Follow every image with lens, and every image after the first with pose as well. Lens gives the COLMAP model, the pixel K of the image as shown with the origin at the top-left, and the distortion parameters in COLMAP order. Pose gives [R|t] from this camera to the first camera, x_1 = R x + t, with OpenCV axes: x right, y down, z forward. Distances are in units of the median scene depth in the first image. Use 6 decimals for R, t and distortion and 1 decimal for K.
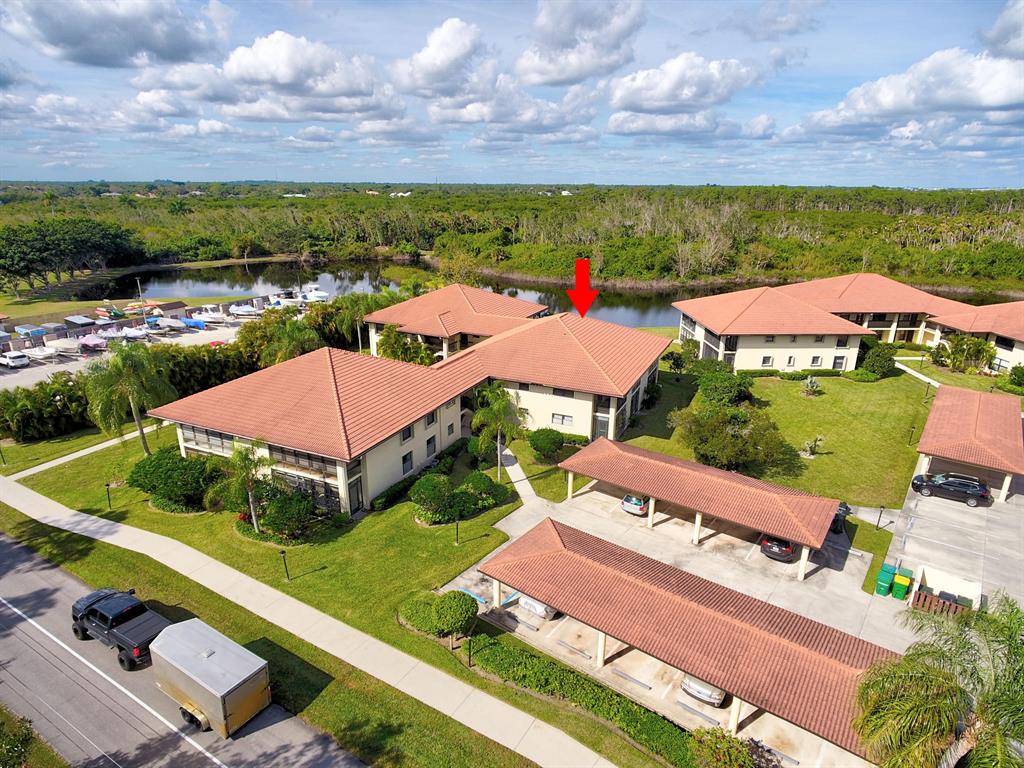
lens RADIAL K [[603.1, 0, 503.2], [0, 603.1, 384.6], [0, 0, 1]] dist [-0.007523, 0.000146]
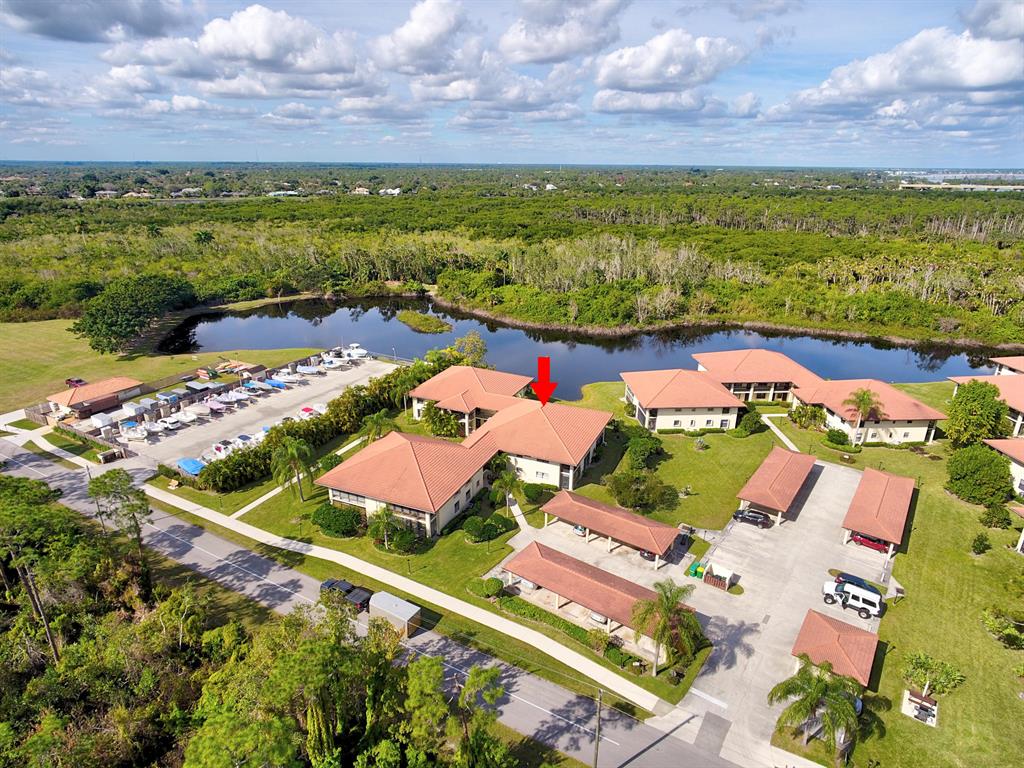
lens RADIAL K [[609.9, 0, 507.0], [0, 609.9, 379.9], [0, 0, 1]] dist [-0.001536, -0.002103]
pose [[0.999525, -0.004521, 0.030499, -0.017367], [0.003732, 0.999658, 0.025876, -0.083928], [-0.030606, -0.025750, 0.999200, -0.232735]]
